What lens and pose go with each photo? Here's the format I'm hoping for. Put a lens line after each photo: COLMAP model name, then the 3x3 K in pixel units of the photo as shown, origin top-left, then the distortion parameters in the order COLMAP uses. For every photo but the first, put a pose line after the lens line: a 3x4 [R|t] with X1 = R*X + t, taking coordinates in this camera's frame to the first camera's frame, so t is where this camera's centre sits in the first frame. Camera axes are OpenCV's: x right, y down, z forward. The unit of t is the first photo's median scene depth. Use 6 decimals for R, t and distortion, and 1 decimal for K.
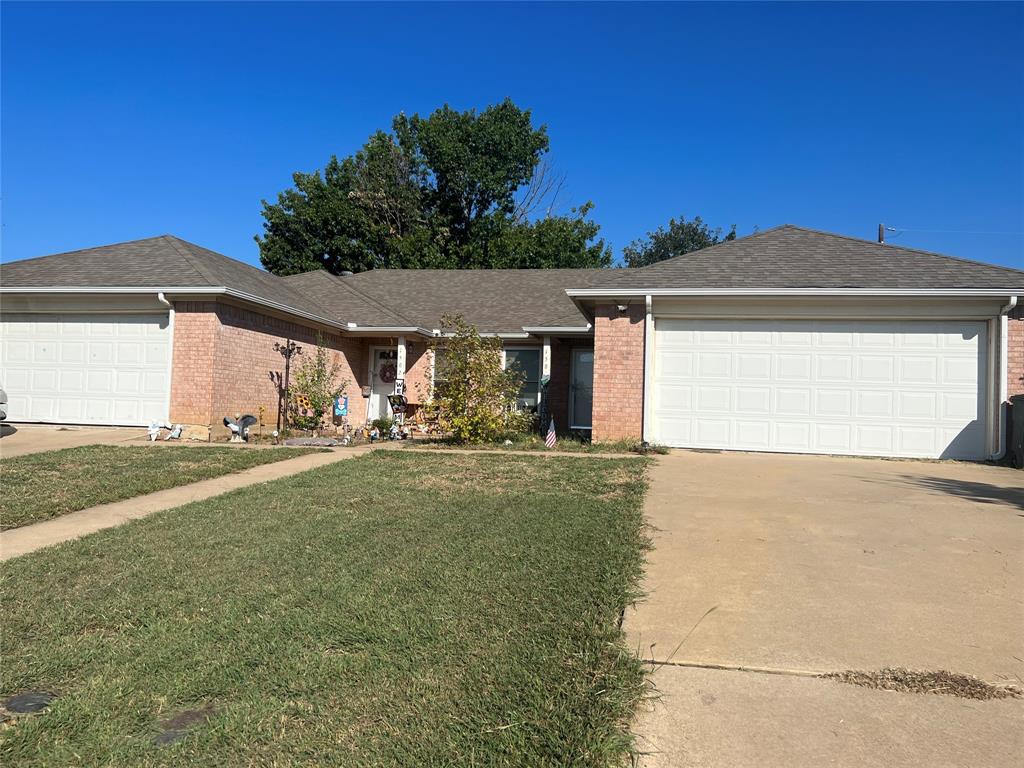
lens RADIAL K [[782.1, 0, 513.6], [0, 782.1, 384.1], [0, 0, 1]] dist [0.017574, -0.003600]
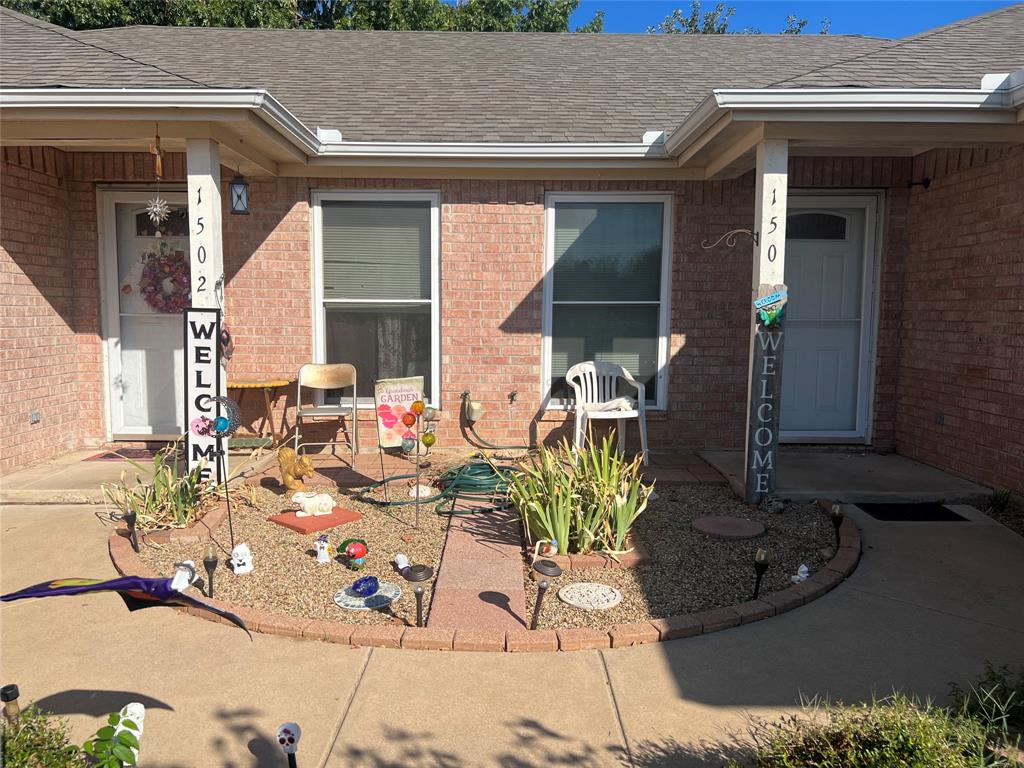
lens RADIAL K [[782.1, 0, 509.6], [0, 782.1, 387.8], [0, 0, 1]] dist [0.017574, -0.003600]
pose [[0.981518, -0.042156, 0.186667, -0.091004], [0.015067, 0.989430, 0.144224, -0.015997], [-0.190774, -0.138746, 0.971779, 0.694466]]
